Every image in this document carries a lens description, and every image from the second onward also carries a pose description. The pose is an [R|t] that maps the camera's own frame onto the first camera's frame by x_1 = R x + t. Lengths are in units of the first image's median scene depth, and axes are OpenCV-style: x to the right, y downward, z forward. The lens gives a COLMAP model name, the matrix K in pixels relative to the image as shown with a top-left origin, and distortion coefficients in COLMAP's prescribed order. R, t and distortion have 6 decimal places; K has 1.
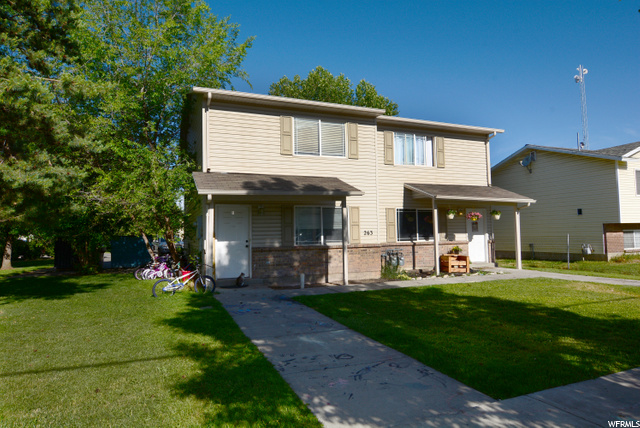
lens RADIAL K [[389.4, 0, 320.0], [0, 389.4, 214.0], [0, 0, 1]] dist [0.000719, -0.013507]
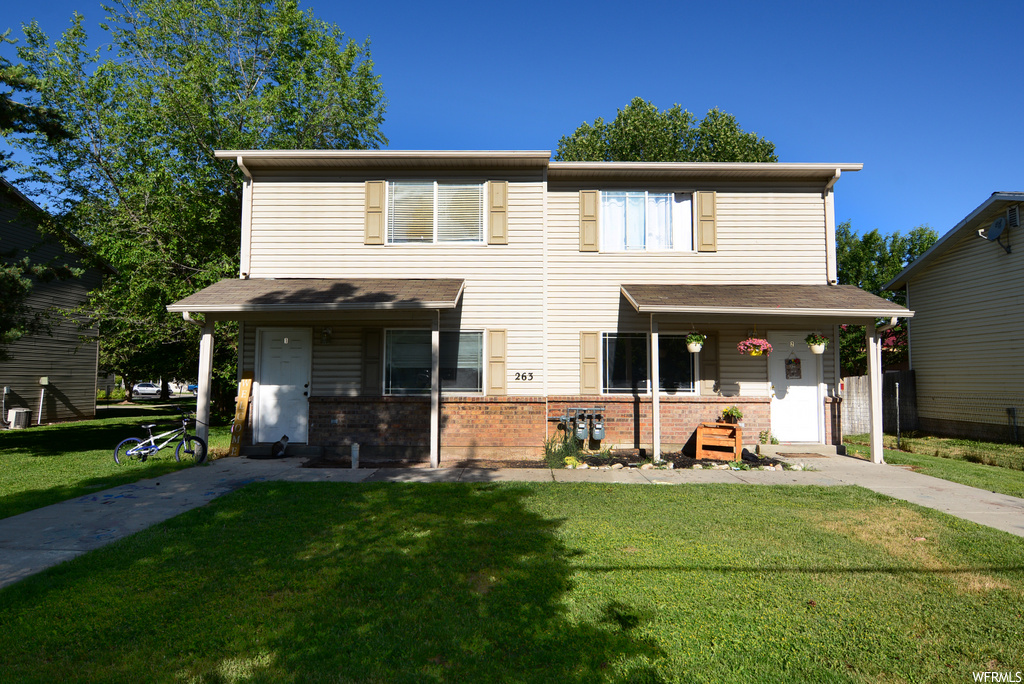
lens RADIAL K [[591.4, 0, 512.0], [0, 591.4, 342.0], [0, 0, 1]] dist [-0.005055, -0.001383]
pose [[0.922803, -0.002367, -0.385264, 0.442076], [0.000249, 0.999985, -0.005546, 0.003991], [0.385271, 0.005022, 0.922790, 0.224166]]
